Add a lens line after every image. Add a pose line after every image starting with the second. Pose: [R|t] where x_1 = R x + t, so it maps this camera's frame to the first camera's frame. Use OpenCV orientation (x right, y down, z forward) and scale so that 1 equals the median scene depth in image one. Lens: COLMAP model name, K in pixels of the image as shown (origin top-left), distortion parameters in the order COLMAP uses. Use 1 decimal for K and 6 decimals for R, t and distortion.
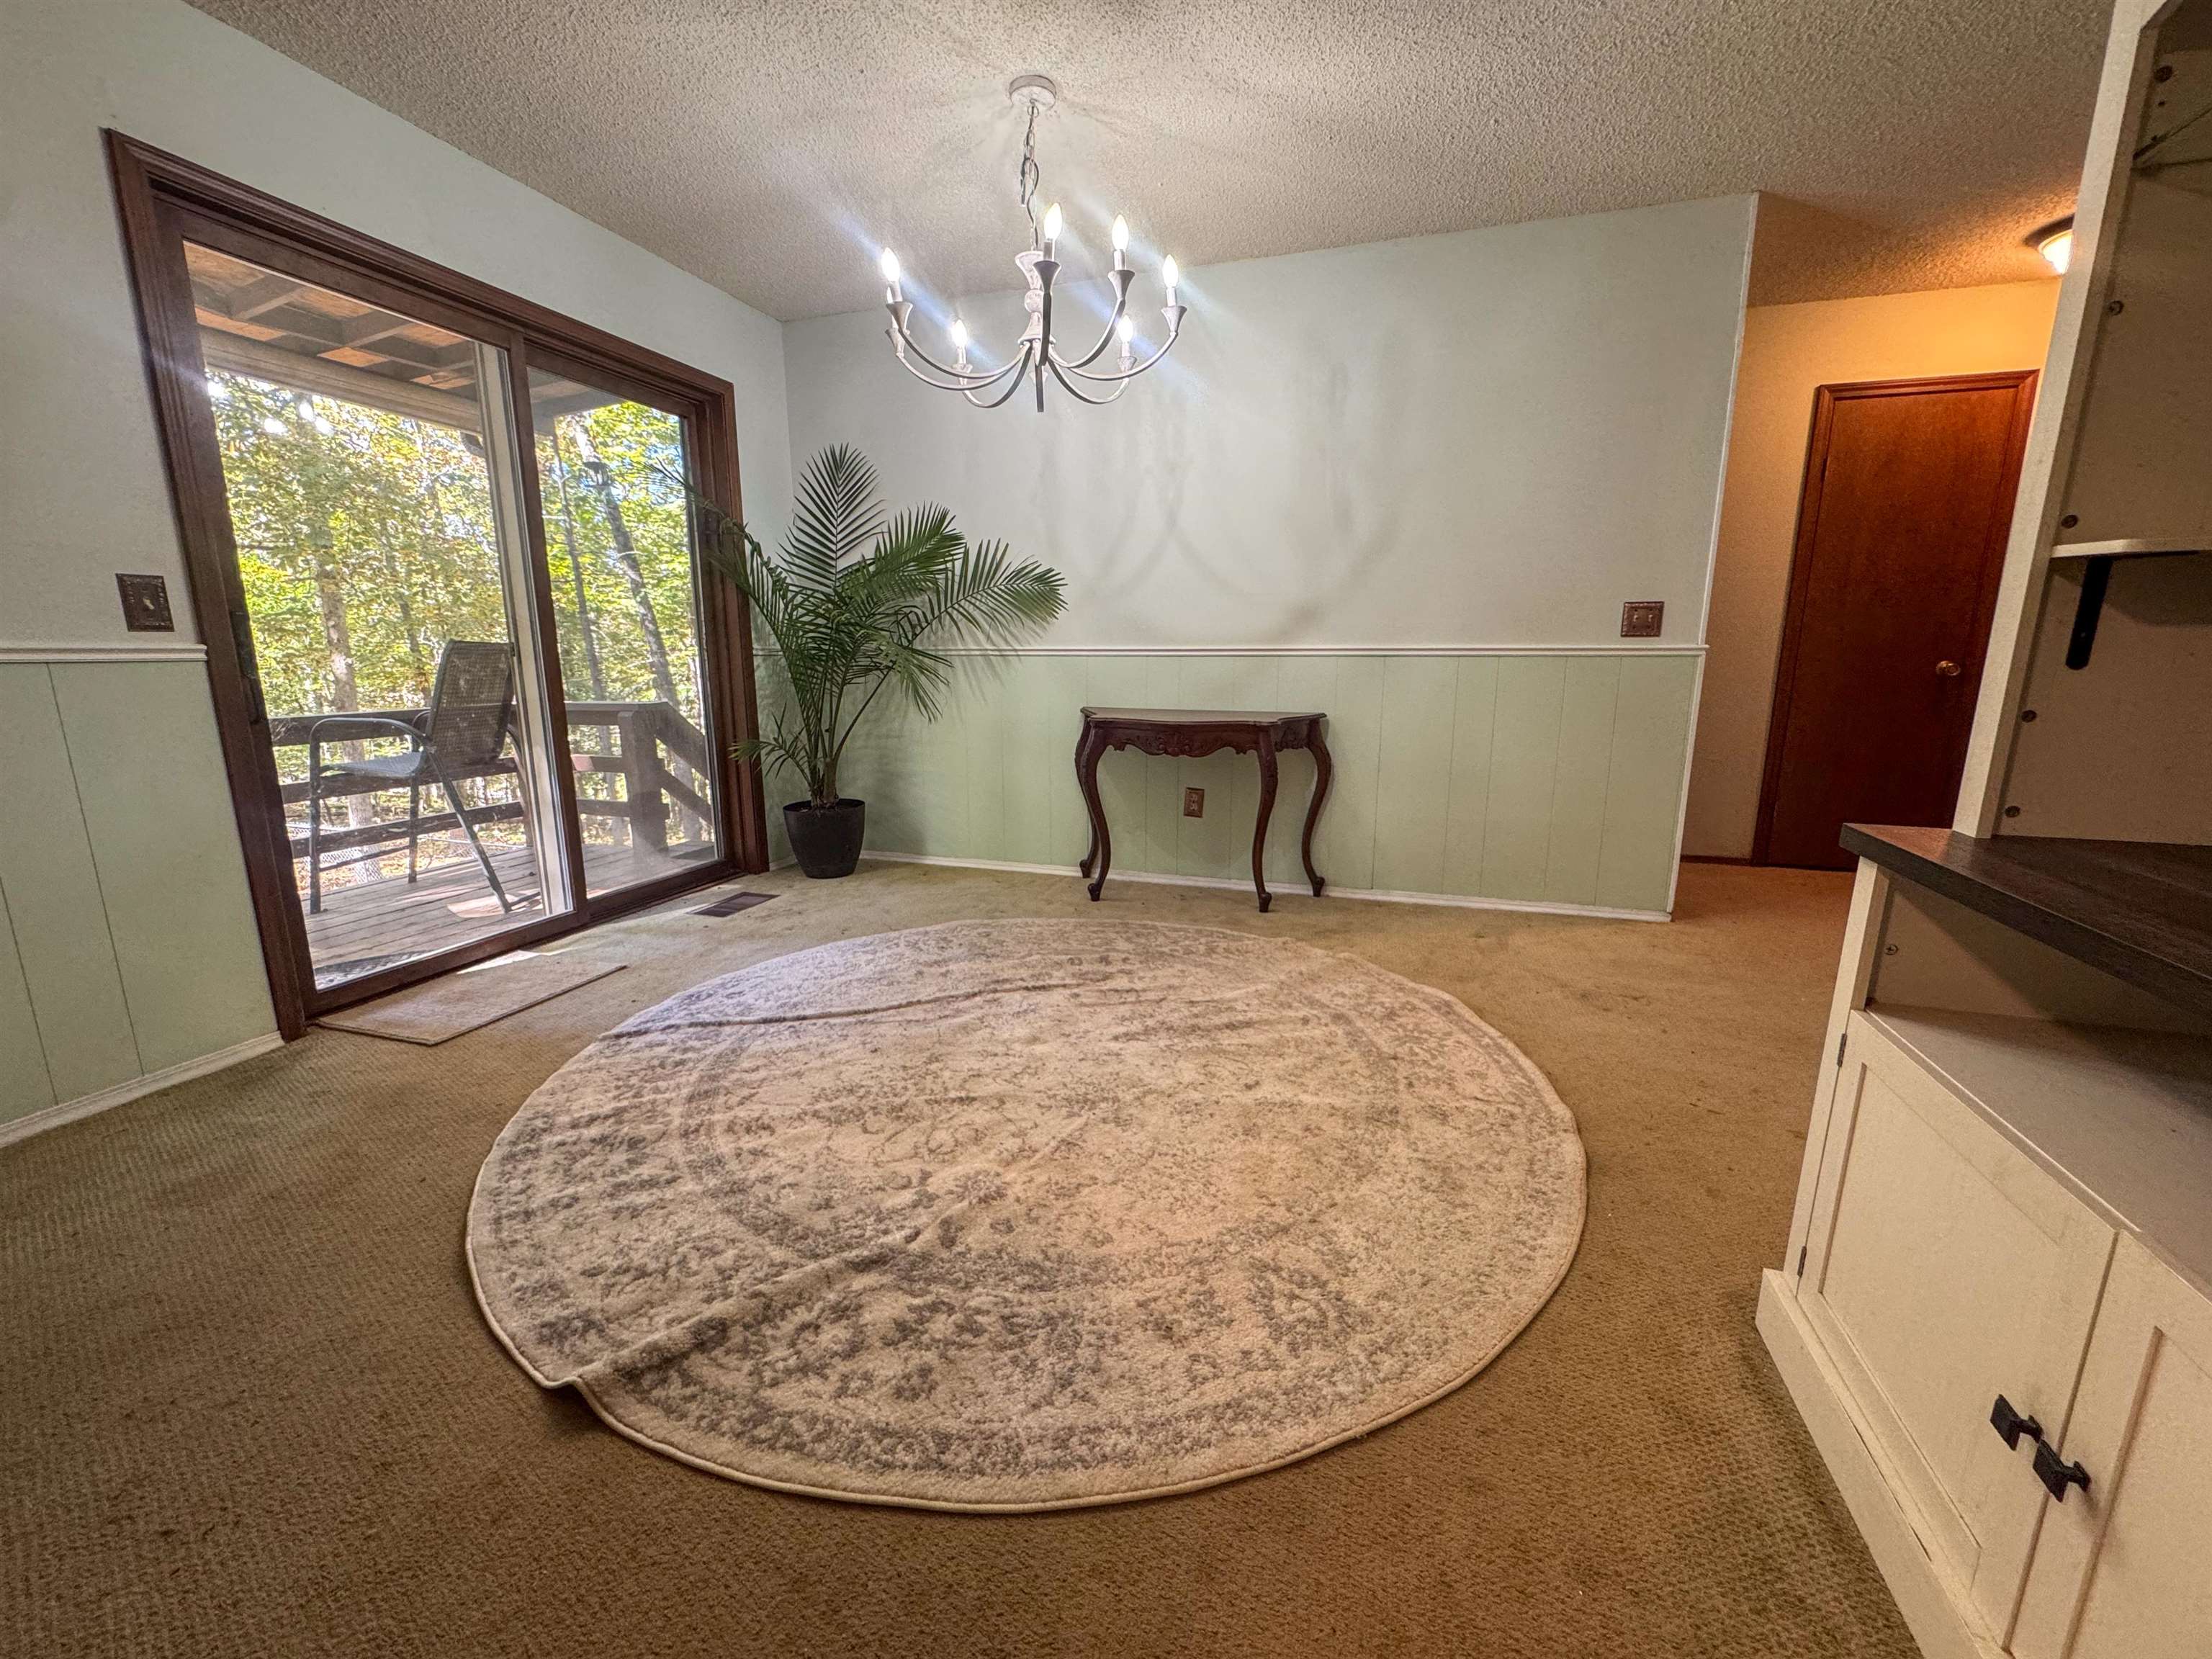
lens RADIAL K [[881.5, 0, 1103.1], [0, 881.5, 829.7], [0, 0, 1]] dist [-0.000878, 0.000447]
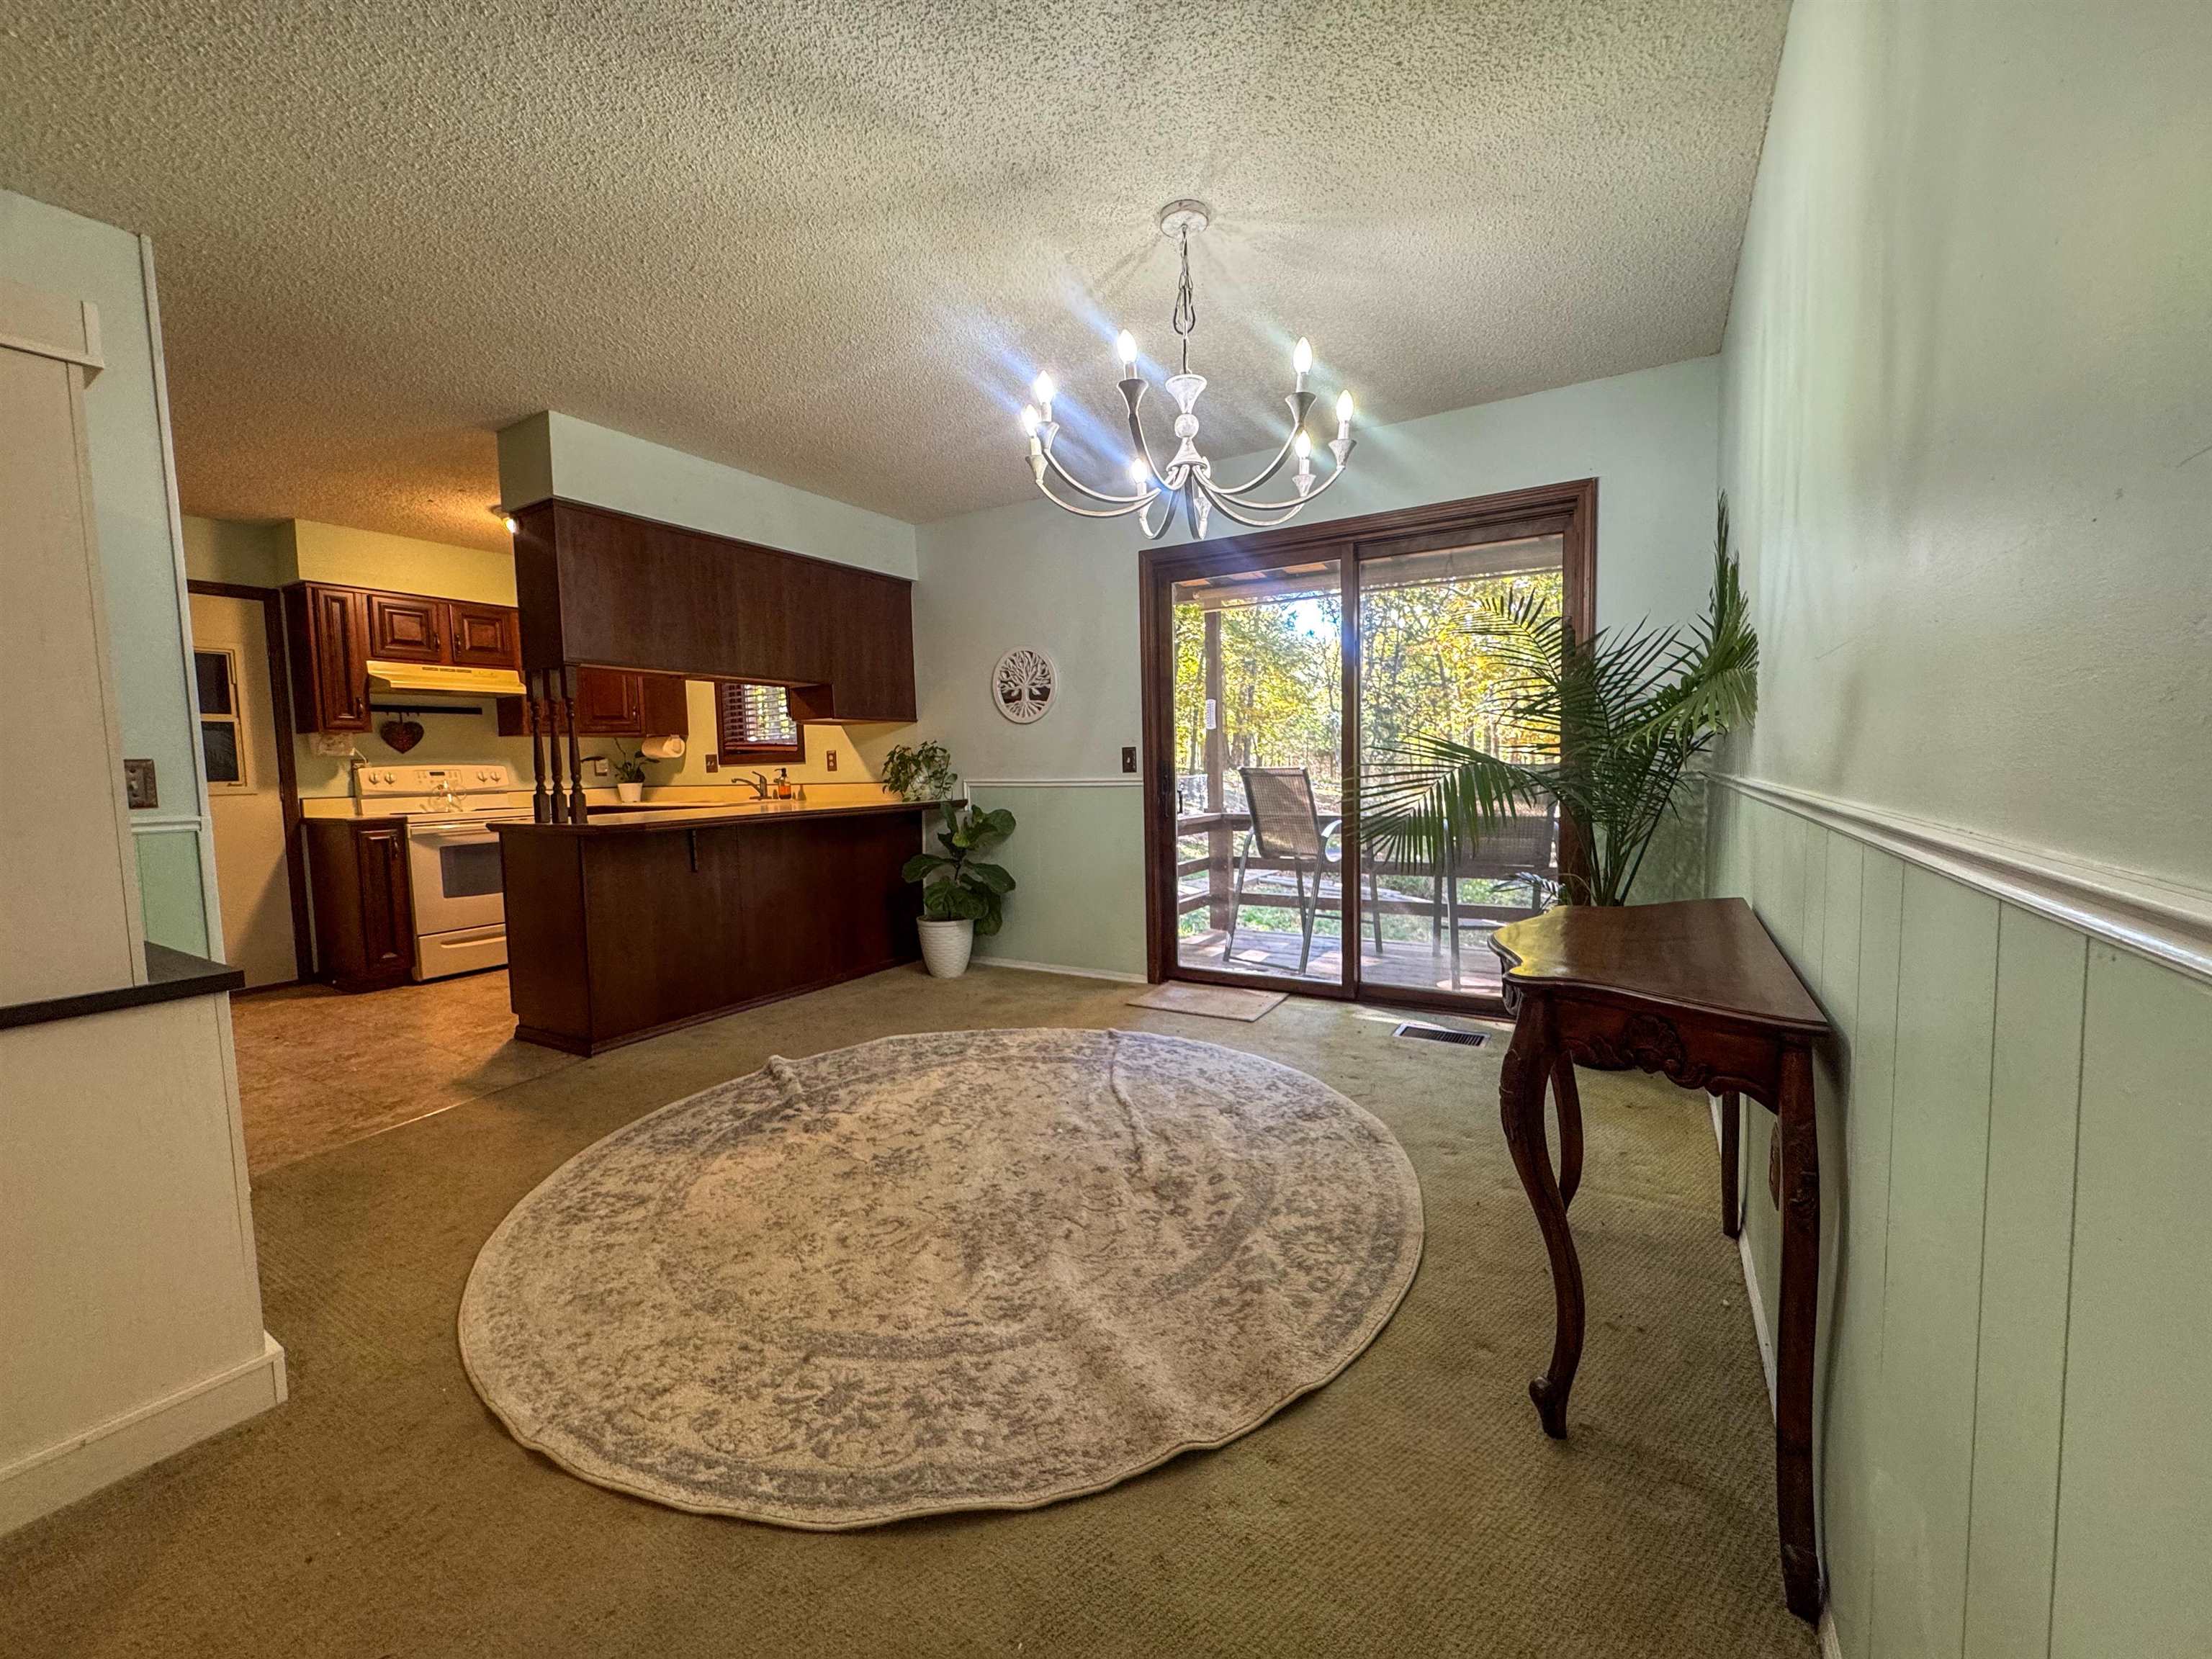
lens RADIAL K [[875.0, 0, 1102.5], [0, 875.0, 826.1], [0, 0, 1]] dist [-0.000799, 0.000226]
pose [[-0.228767, 0.074802, -0.970603, 0.906259], [-0.168645, 0.978923, 0.115192, -0.292172], [0.958762, 0.190040, -0.211330, 1.240617]]
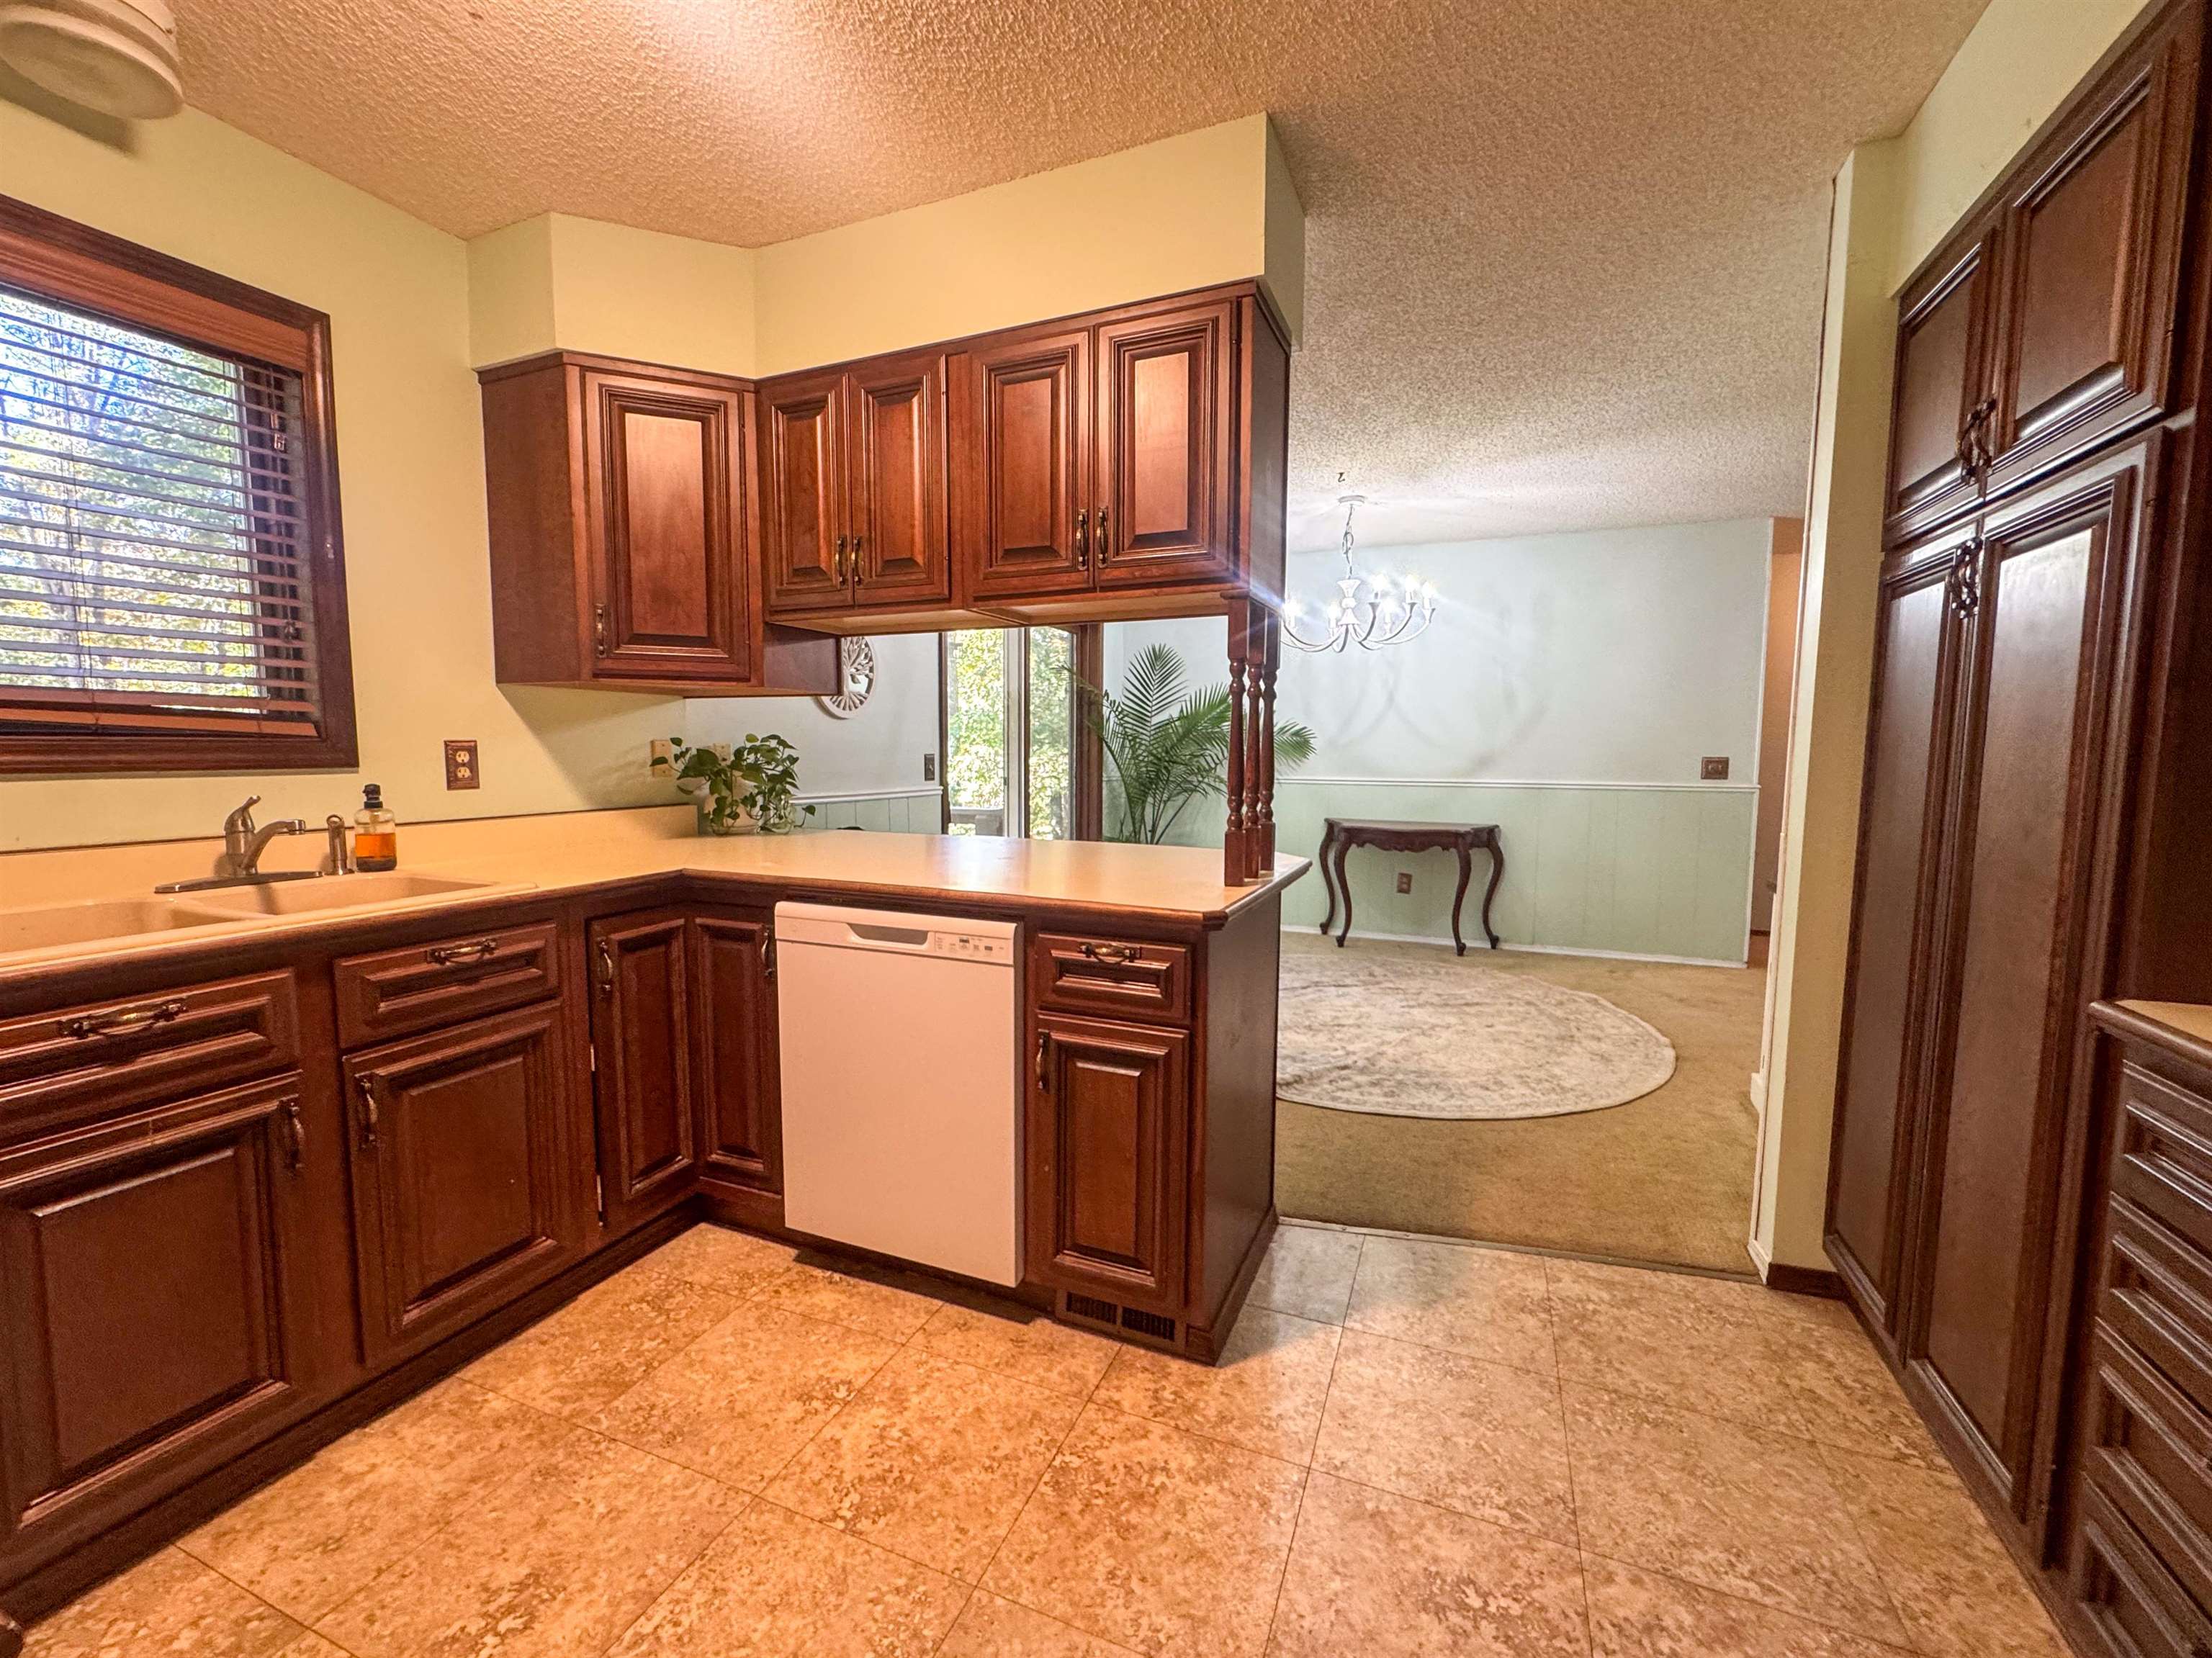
lens RADIAL K [[911.4, 0, 1106.0], [0, 911.4, 829.0], [0, 0, 1]] dist [0.001684, -0.000465]
pose [[0.995745, 0.014275, -0.091038, -0.419013], [-0.024239, 0.993712, -0.109309, 0.093717], [0.088905, 0.111050, 0.989830, -0.916332]]
